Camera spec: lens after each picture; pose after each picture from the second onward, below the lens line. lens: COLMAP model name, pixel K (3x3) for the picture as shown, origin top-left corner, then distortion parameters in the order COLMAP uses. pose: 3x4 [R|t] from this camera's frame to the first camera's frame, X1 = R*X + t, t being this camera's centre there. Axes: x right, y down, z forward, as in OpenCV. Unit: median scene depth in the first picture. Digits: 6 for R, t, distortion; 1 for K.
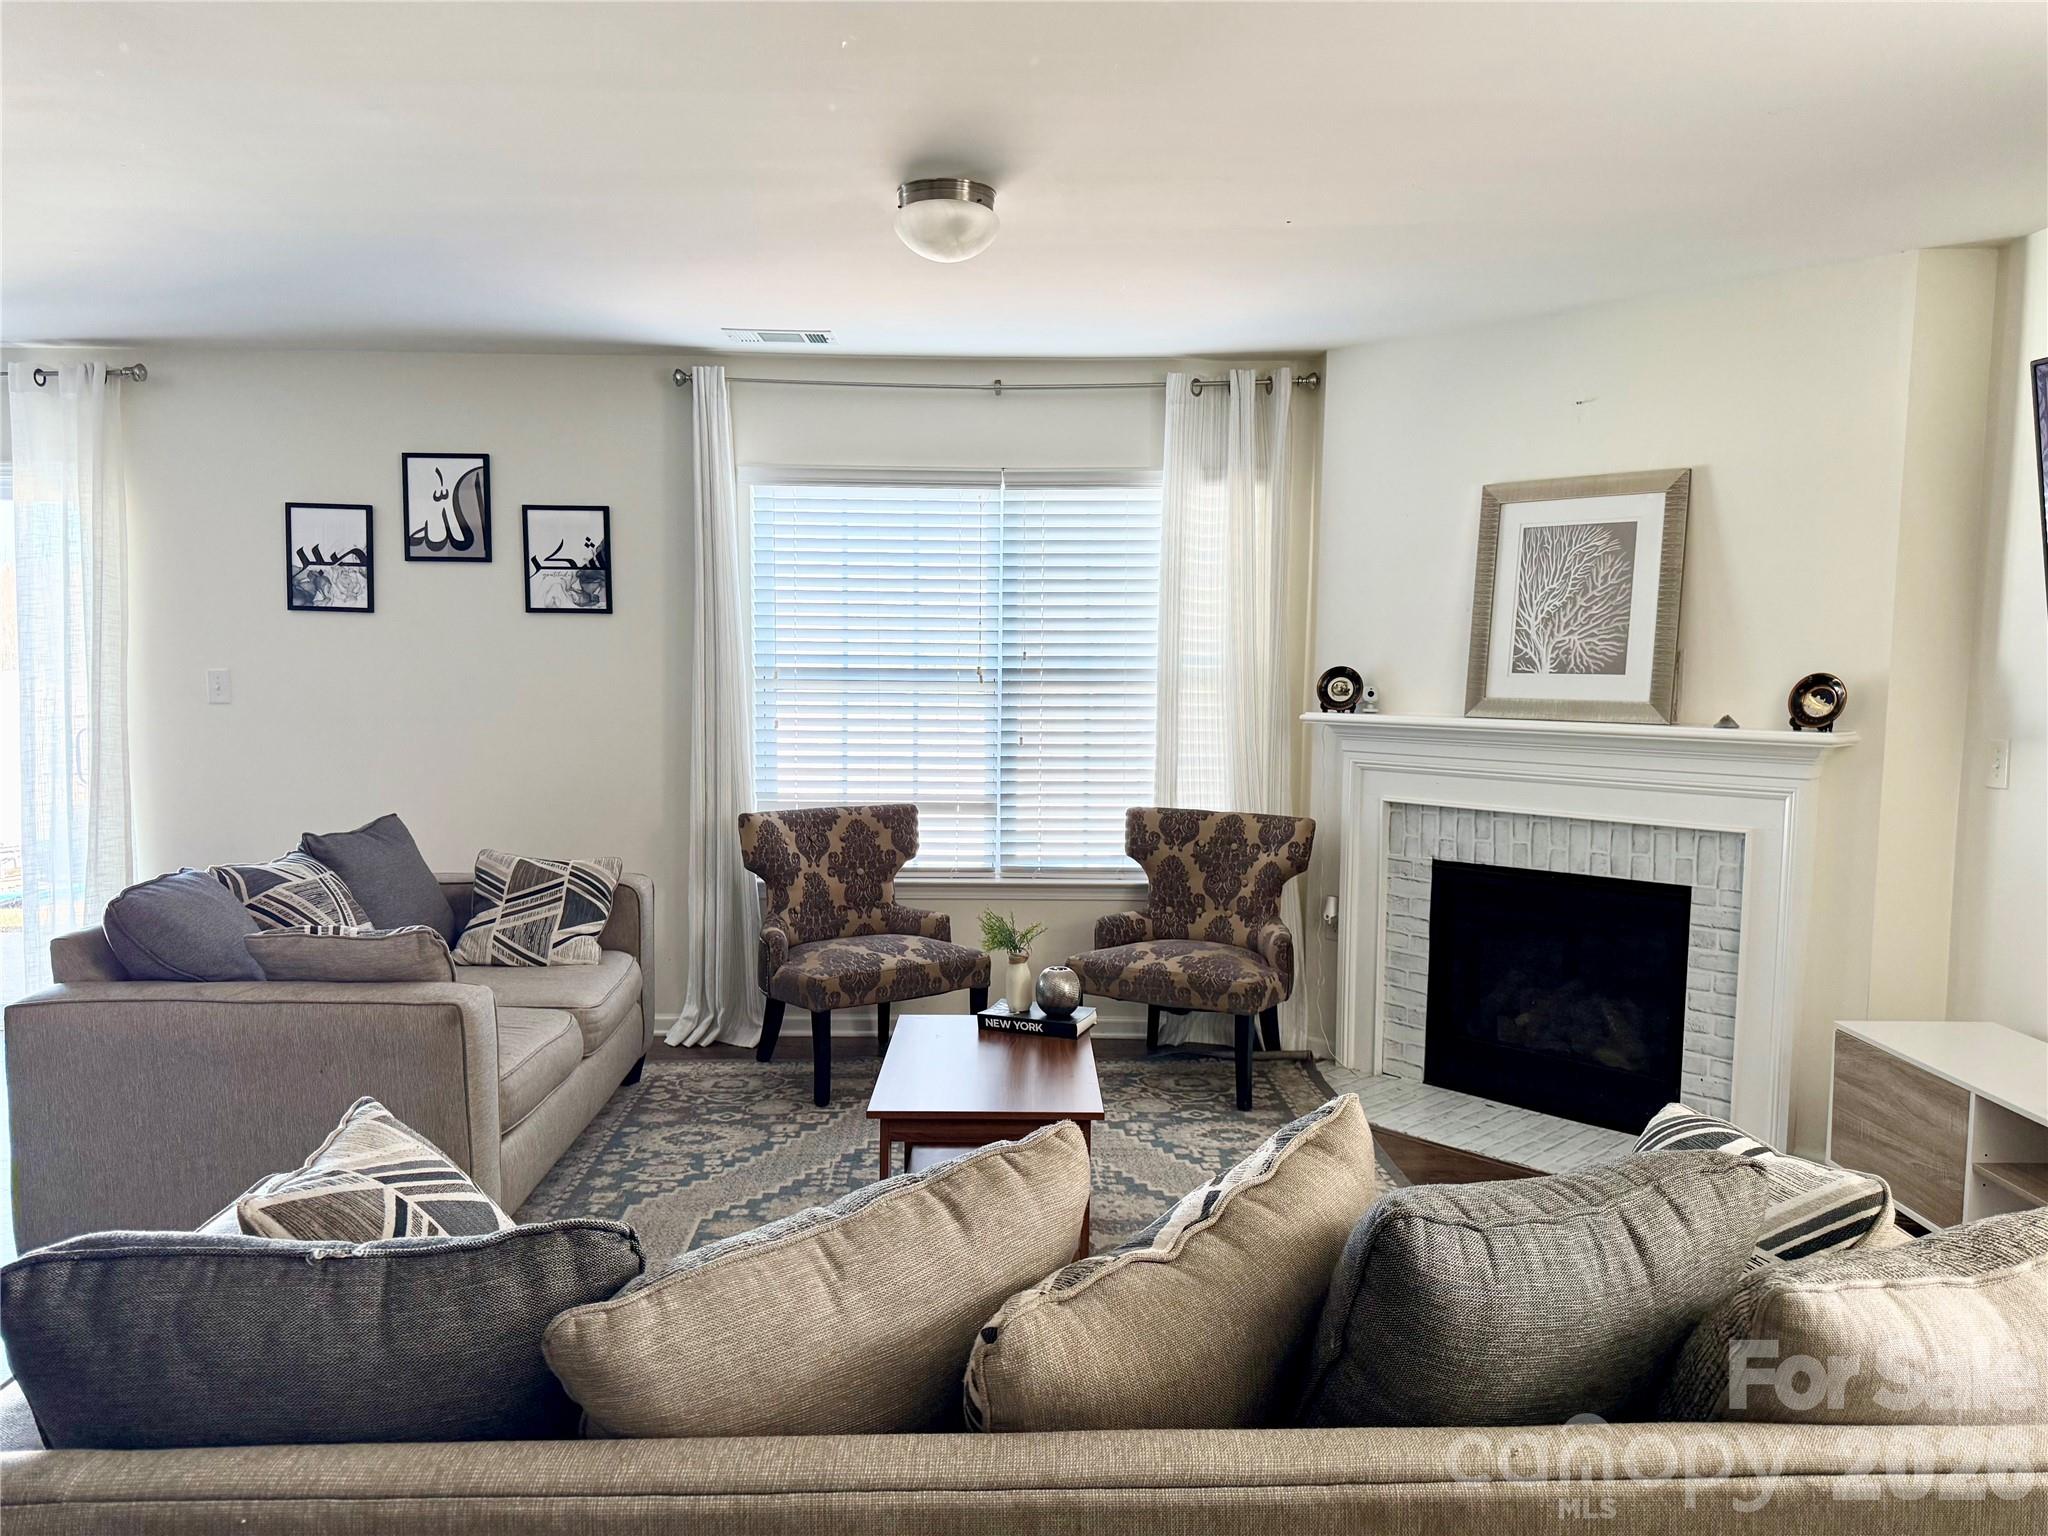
lens RADIAL K [[1424.1, 0, 1024.3], [0, 1424.1, 773.5], [0, 0, 1]] dist [0.136621, -0.224005]
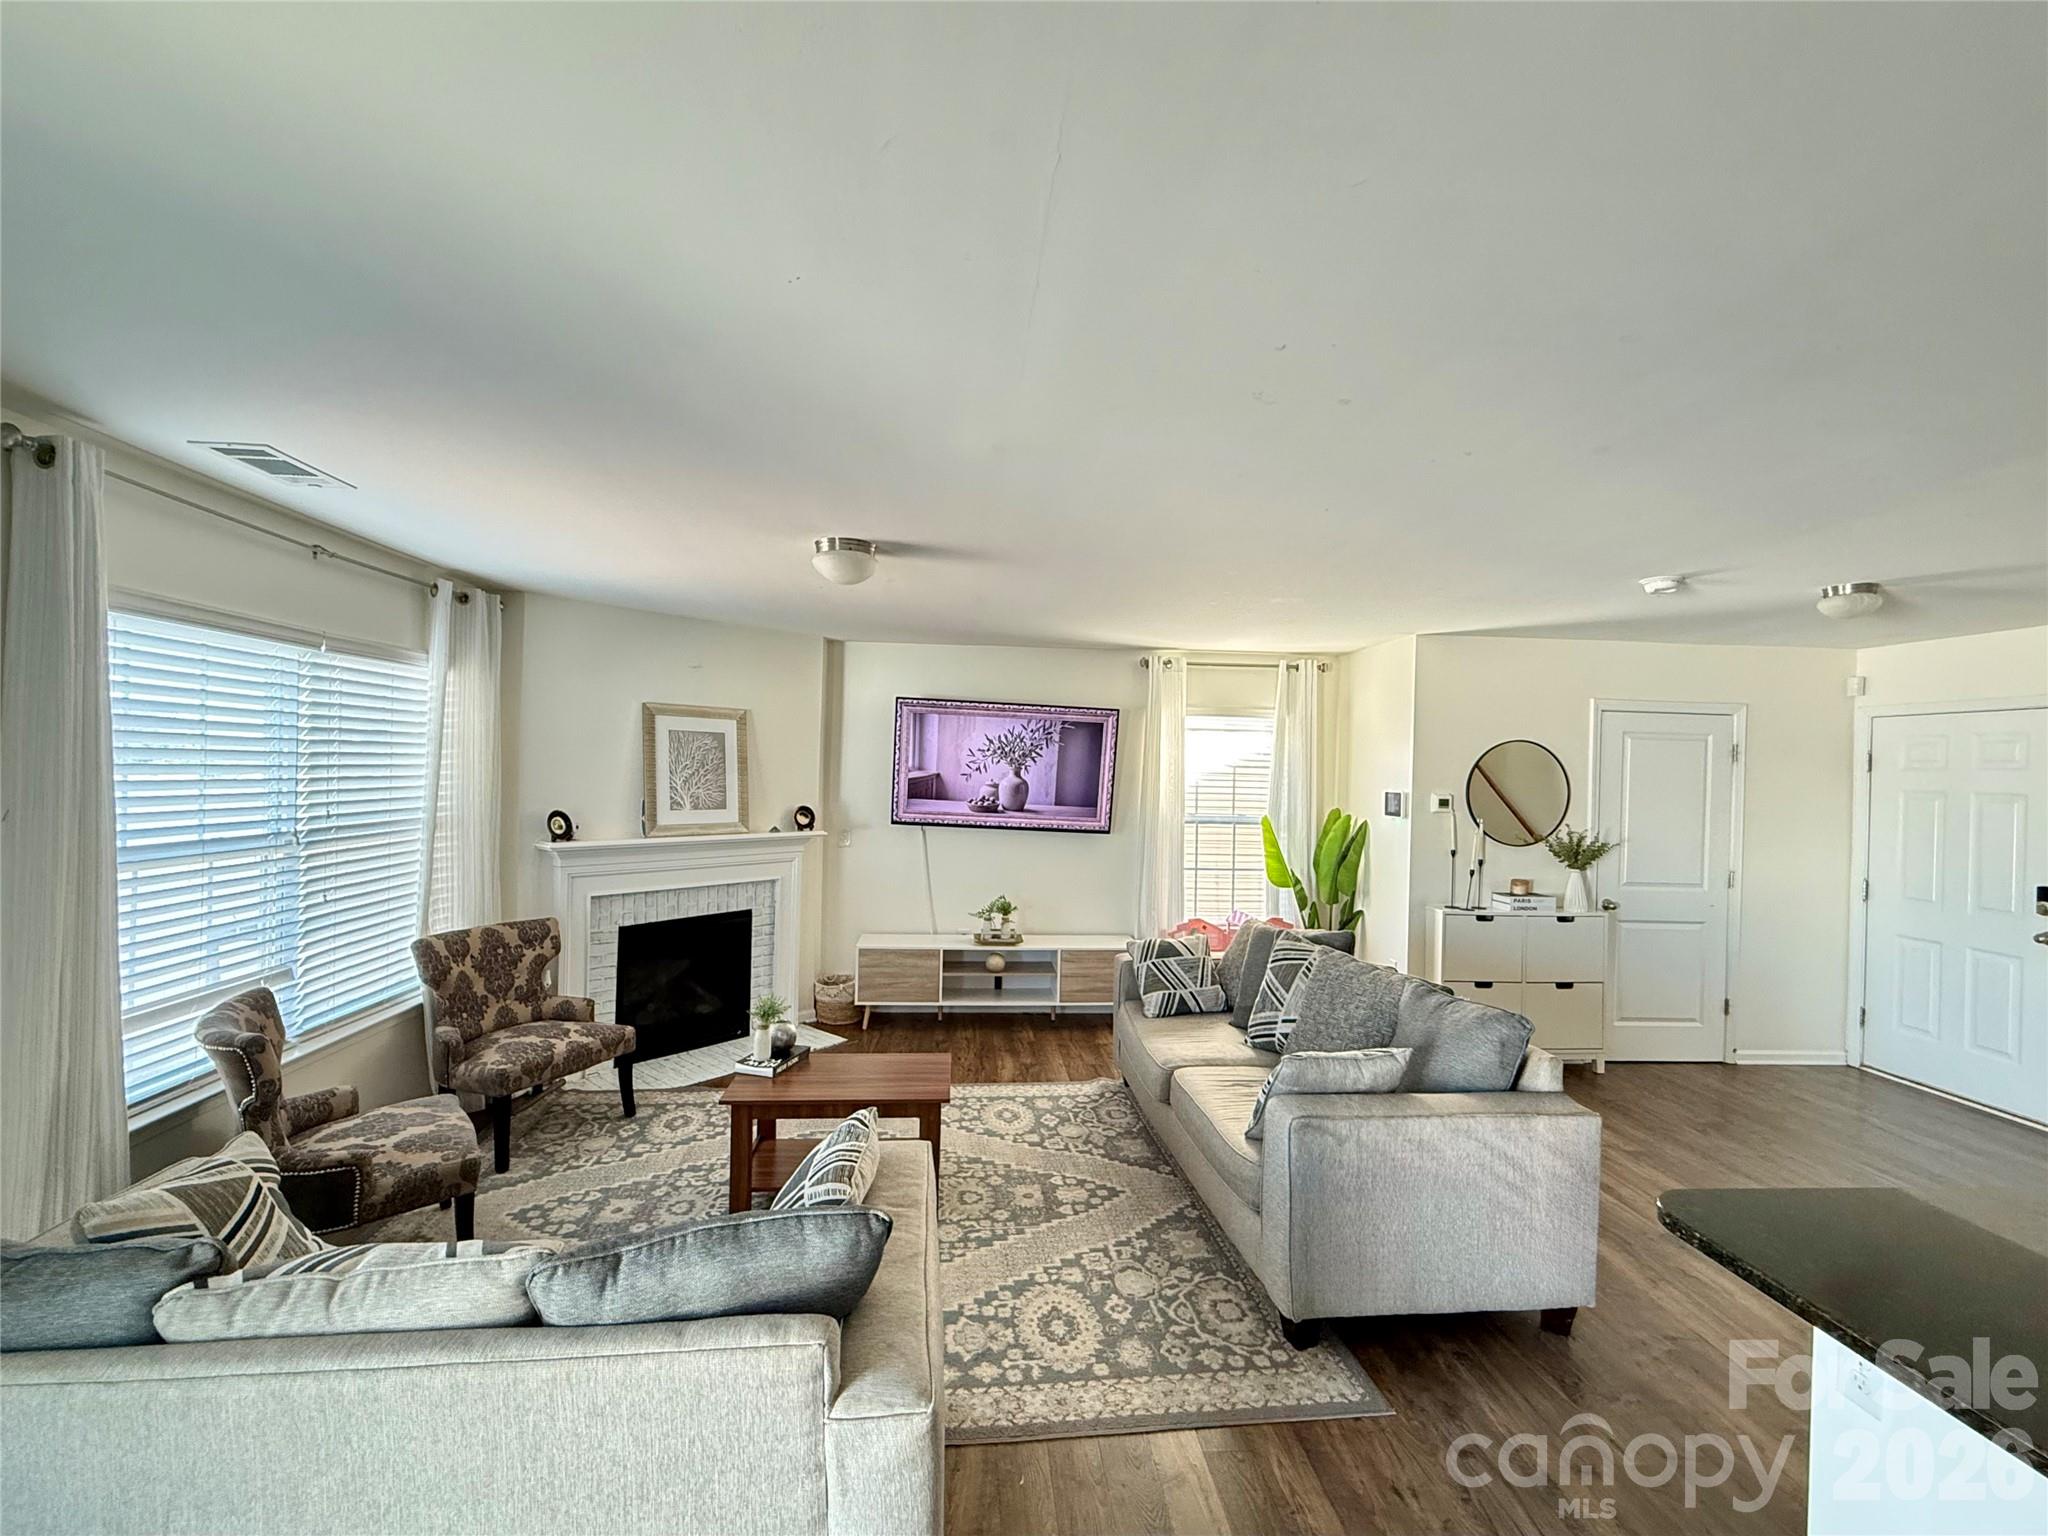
lens RADIAL K [[869.2, 0, 1013.0], [0, 869.2, 780.2], [0, 0, 1]] dist [0.010813, 0.000185]
pose [[-0.061044, -0.020880, 0.997917, -0.765003], [0.061152, 0.997825, 0.024619, -0.108782], [-0.996260, 0.062528, -0.059634, 0.649659]]
